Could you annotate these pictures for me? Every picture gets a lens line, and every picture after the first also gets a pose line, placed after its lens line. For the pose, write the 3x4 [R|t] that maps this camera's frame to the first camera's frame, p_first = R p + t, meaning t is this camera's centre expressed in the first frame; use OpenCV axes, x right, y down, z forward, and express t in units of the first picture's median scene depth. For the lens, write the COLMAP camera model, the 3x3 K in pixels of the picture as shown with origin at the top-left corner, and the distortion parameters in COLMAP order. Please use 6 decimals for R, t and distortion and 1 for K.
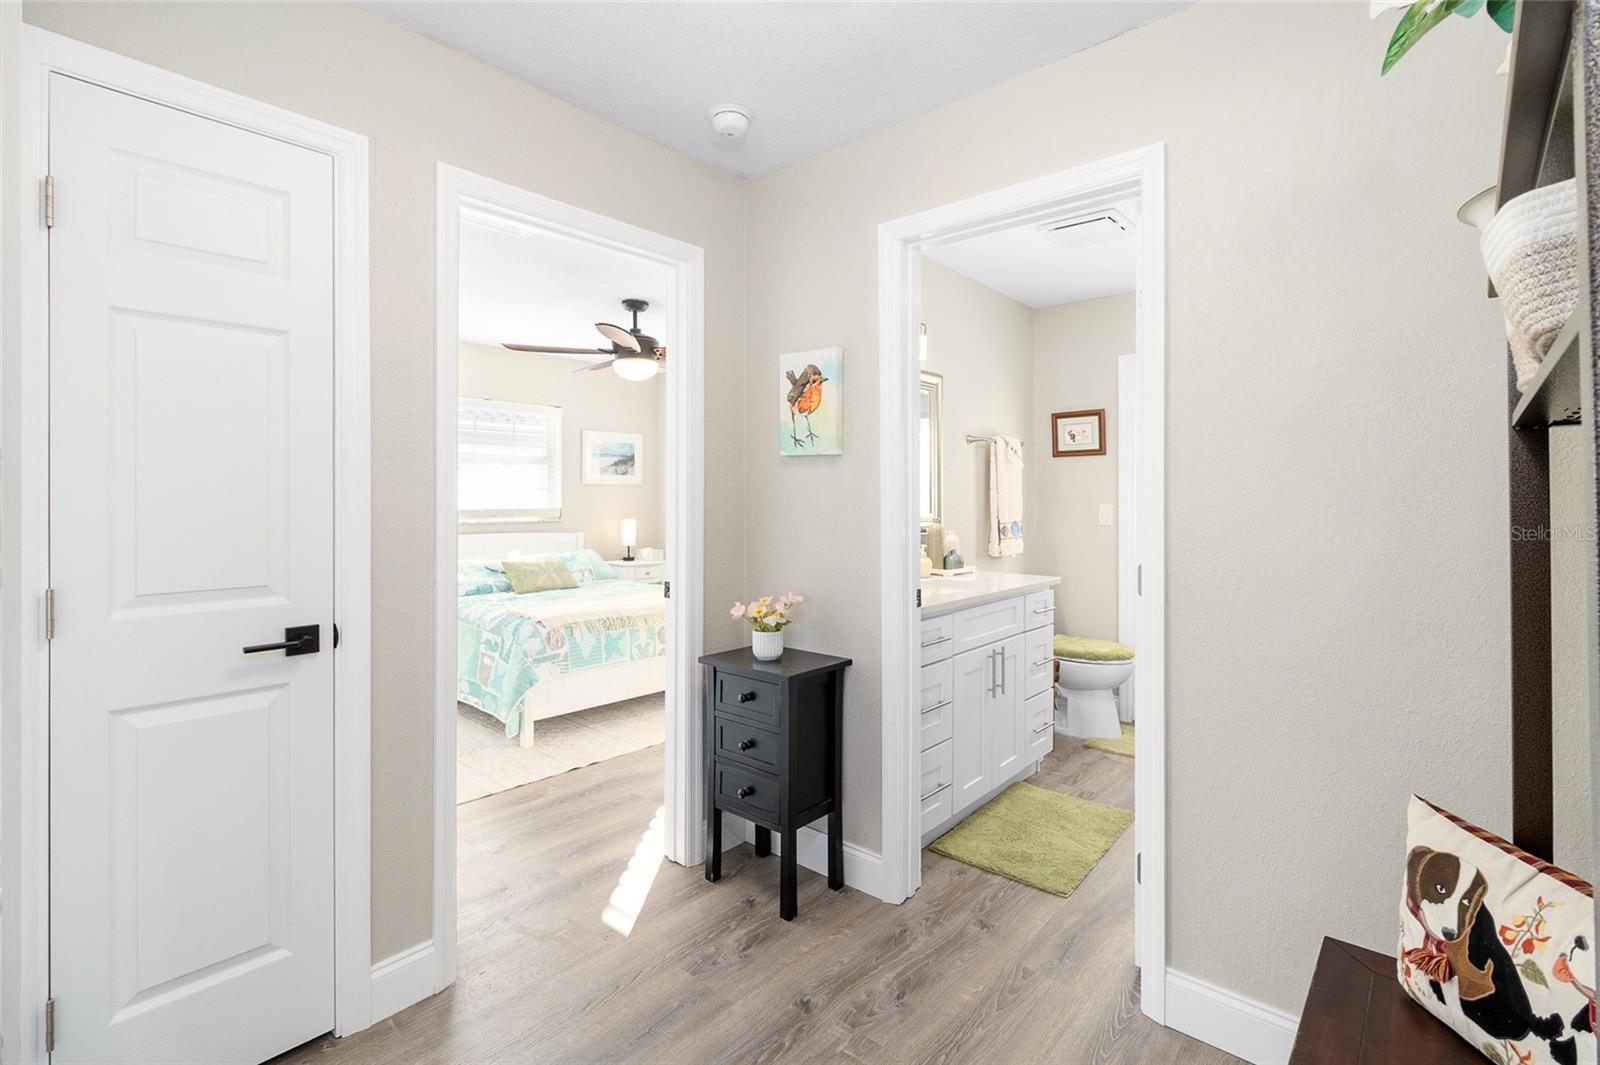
lens RADIAL K [[732.2, 0, 798.0], [0, 732.2, 495.4], [0, 0, 1]] dist [0.002921, -0.002447]
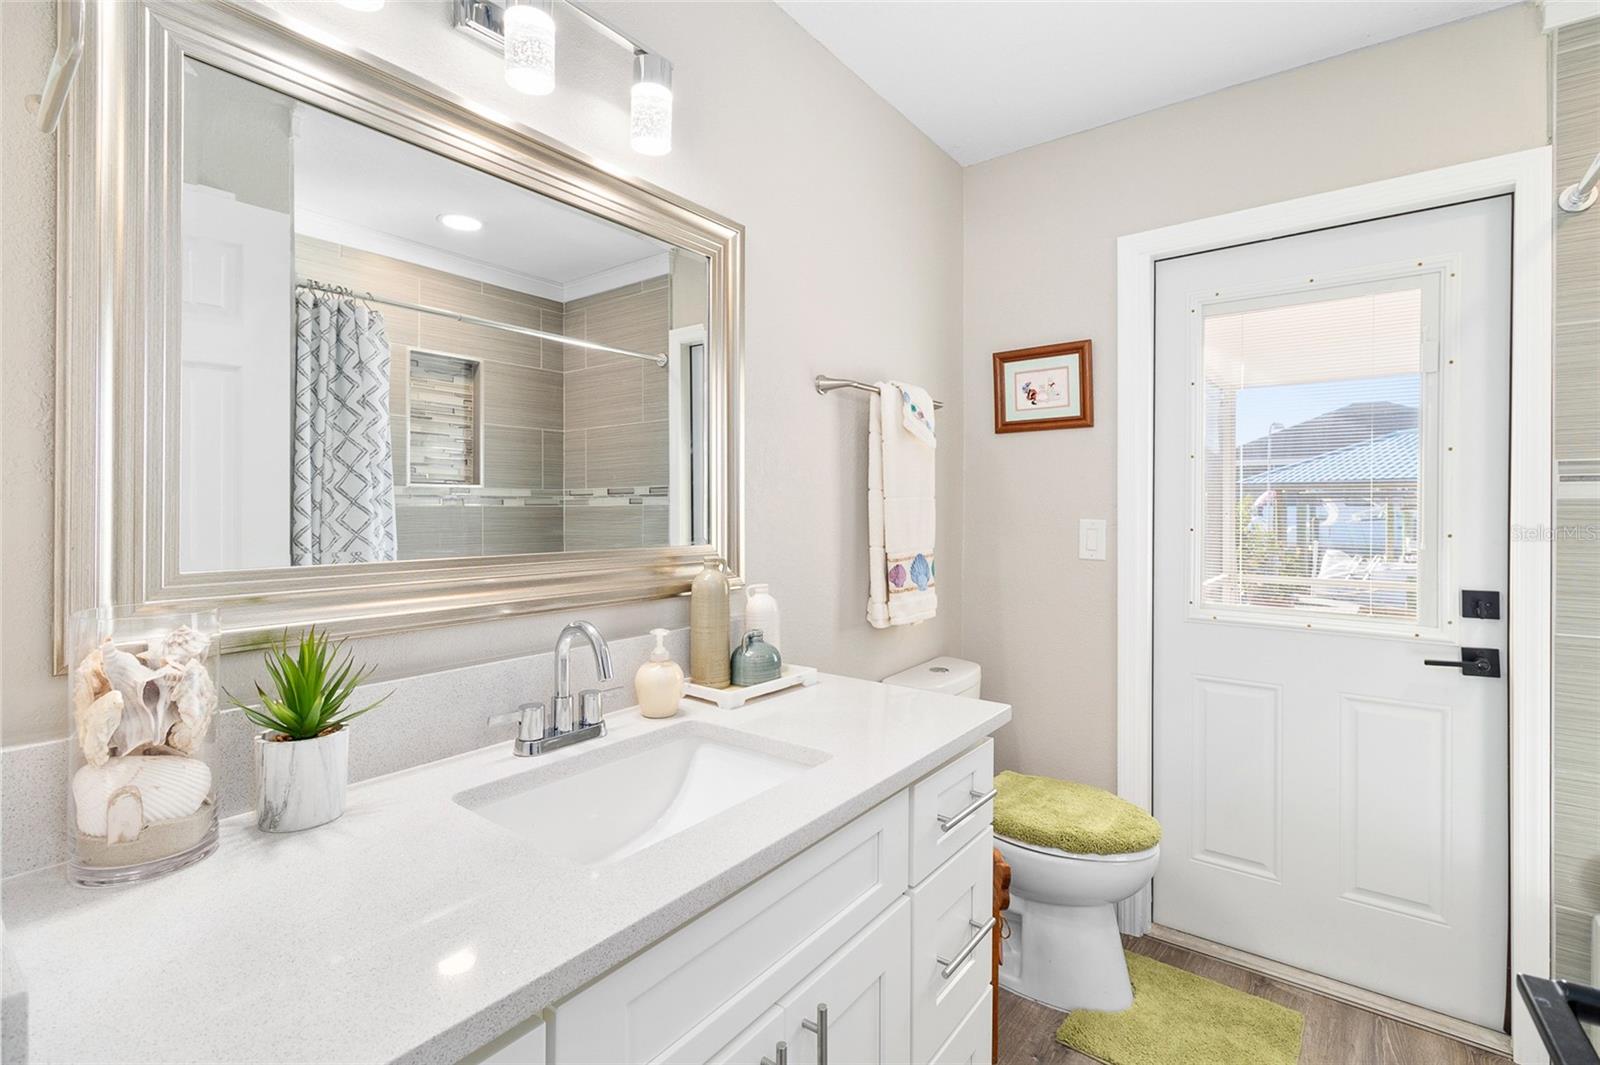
lens RADIAL K [[732.2, 0, 811.2], [0, 732.2, 517.4], [0, 0, 1]] dist [0.002921, -0.002447]
pose [[0.996808, -0.003933, 0.079740, 0.178491], [0.002678, 0.999871, 0.015846, 0.001734], [-0.079792, -0.015581, 0.996690, 0.498251]]
